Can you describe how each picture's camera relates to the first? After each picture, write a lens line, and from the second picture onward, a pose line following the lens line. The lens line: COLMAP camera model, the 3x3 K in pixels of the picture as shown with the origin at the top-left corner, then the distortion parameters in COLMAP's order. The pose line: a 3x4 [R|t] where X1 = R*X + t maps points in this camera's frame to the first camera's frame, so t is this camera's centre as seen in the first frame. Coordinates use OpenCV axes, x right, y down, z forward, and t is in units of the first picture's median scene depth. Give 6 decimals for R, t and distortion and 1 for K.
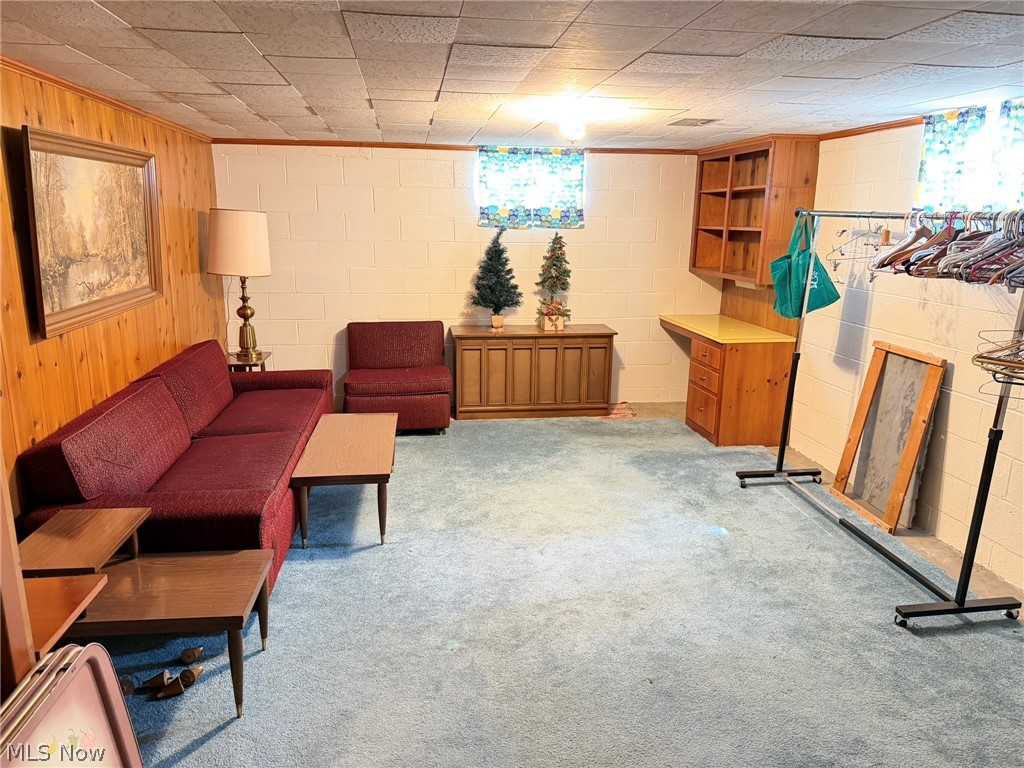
lens RADIAL K [[723.9, 0, 511.7], [0, 723.9, 386.0], [0, 0, 1]] dist [0.048271, -0.052158]
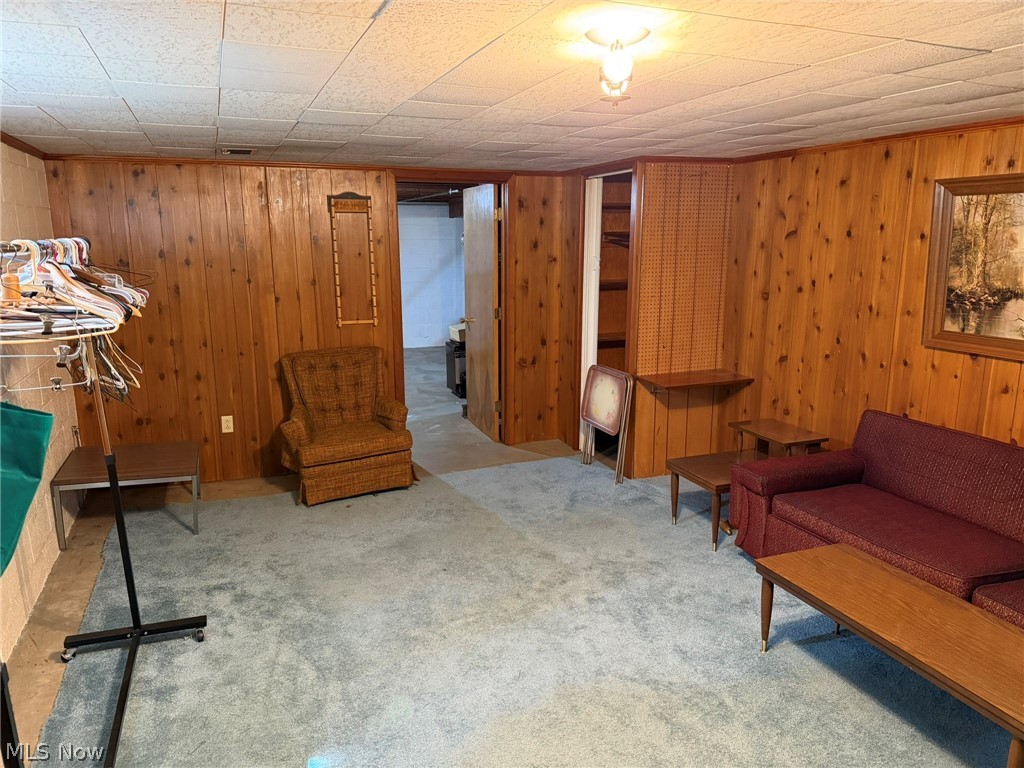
lens RADIAL K [[723.9, 0, 511.3], [0, 723.9, 386.1], [0, 0, 1]] dist [0.048271, -0.052158]
pose [[-0.970319, 0.037489, -0.238906, 0.333818], [-0.067634, 0.906418, 0.416932, -0.446339], [0.232179, 0.420715, -0.876979, 1.838157]]
